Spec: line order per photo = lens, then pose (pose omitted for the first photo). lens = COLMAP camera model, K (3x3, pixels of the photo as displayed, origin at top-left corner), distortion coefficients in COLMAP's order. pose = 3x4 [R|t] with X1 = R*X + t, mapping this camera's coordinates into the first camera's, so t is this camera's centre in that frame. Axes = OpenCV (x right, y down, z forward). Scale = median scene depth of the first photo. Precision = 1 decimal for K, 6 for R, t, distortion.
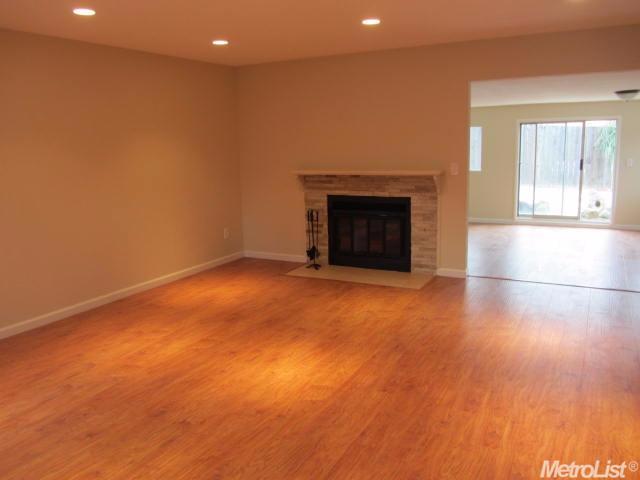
lens RADIAL K [[550.5, 0, 320.0], [0, 550.5, 240.0], [0, 0, 1]] dist [-0.010752, 0.001104]
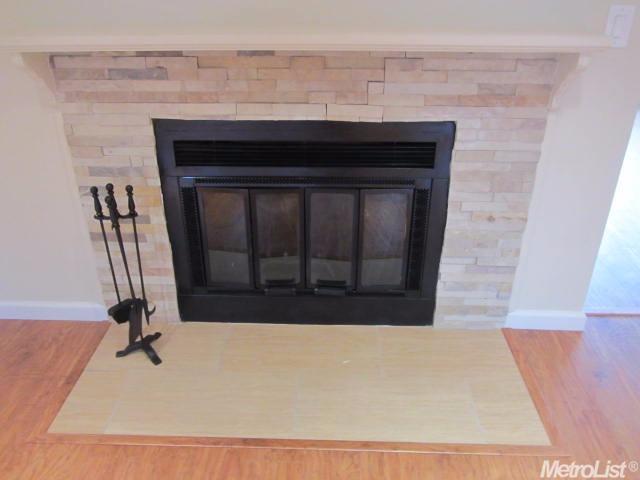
lens RADIAL K [[524.8, 0, 320.0], [0, 524.8, 240.0], [0, 0, 1]] dist [-0.062360, 0.001224]
pose [[0.895440, -0.185298, 0.404786, -0.031705], [0.058034, 0.950087, 0.306539, -0.107544], [-0.441383, -0.250996, 0.861500, 0.761493]]
